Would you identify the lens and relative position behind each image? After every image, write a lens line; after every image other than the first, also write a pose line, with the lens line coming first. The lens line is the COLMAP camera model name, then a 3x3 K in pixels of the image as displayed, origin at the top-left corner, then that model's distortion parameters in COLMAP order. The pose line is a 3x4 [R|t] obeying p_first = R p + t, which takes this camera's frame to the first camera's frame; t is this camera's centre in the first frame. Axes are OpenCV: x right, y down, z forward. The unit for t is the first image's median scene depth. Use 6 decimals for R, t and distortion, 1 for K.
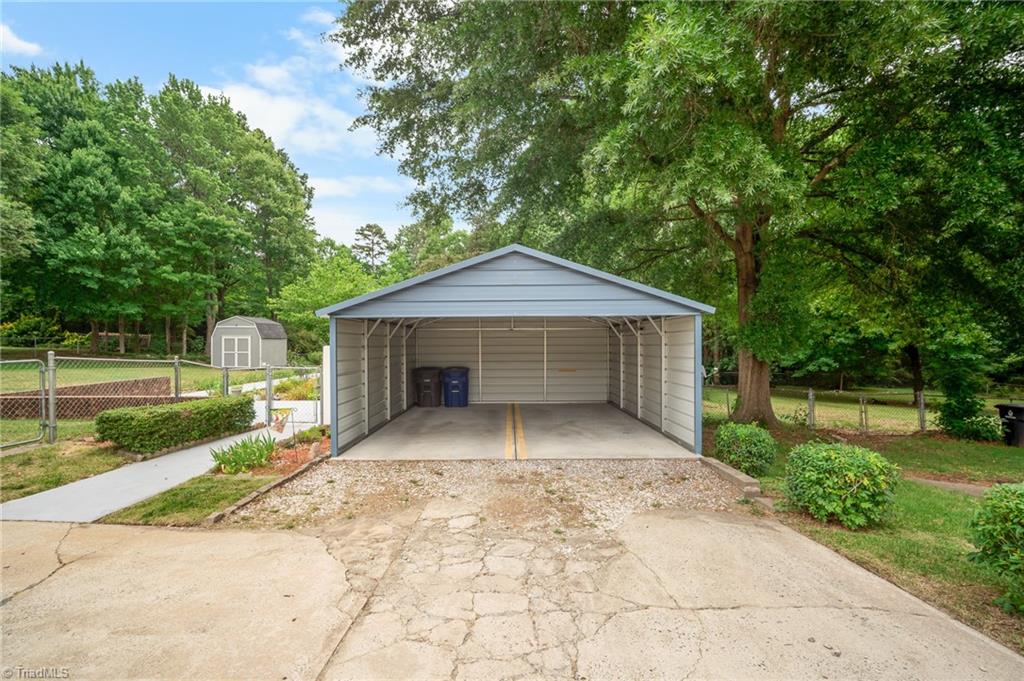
lens RADIAL K [[451.0, 0, 508.0], [0, 451.0, 342.9], [0, 0, 1]] dist [-0.006769, 0.000125]
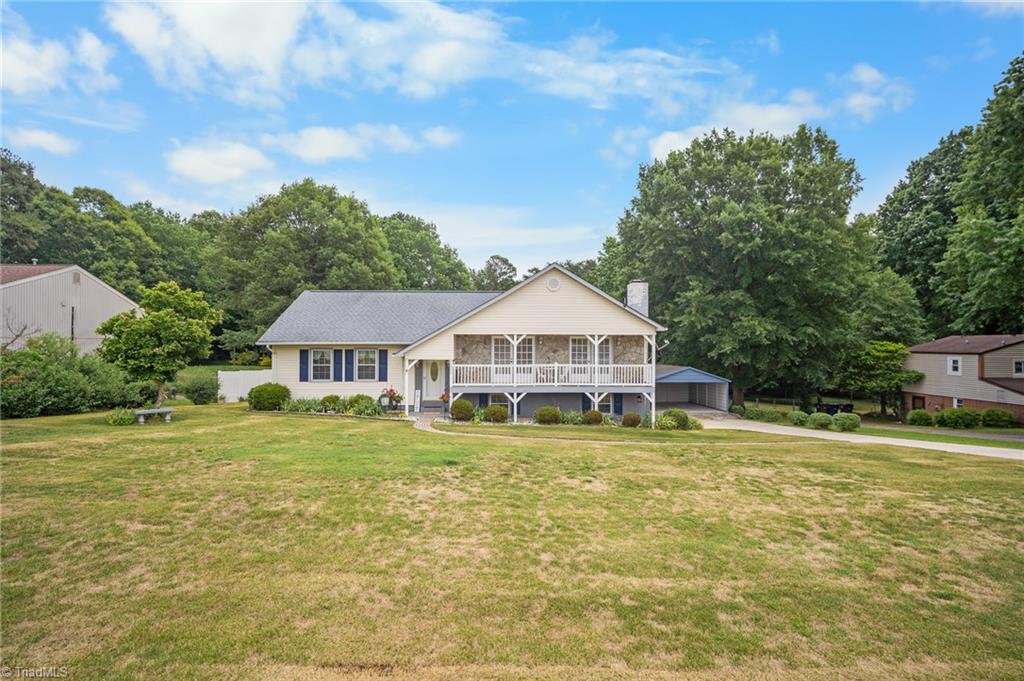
lens RADIAL K [[451.0, 0, 508.0], [0, 451.0, 342.9], [0, 0, 1]] dist [-0.006769, 0.000125]
pose [[0.999248, 0.010325, 0.037371, -1.087794], [-0.009947, 0.999898, -0.010294, -0.215336], [-0.037474, 0.009915, 0.999248, -1.916352]]
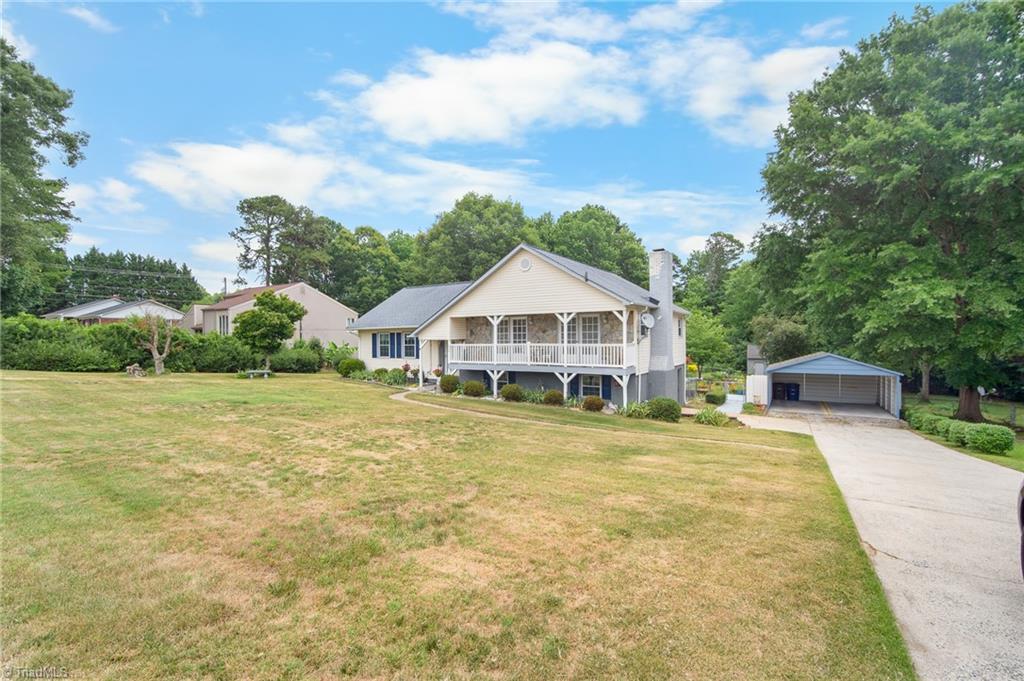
lens RADIAL K [[451.0, 0, 508.0], [0, 451.0, 342.9], [0, 0, 1]] dist [-0.006769, 0.000125]
pose [[0.850214, 0.006266, -0.526400, -0.145534], [-0.000730, 0.999942, 0.010724, -0.180013], [0.526437, -0.008734, 0.850169, -1.746441]]
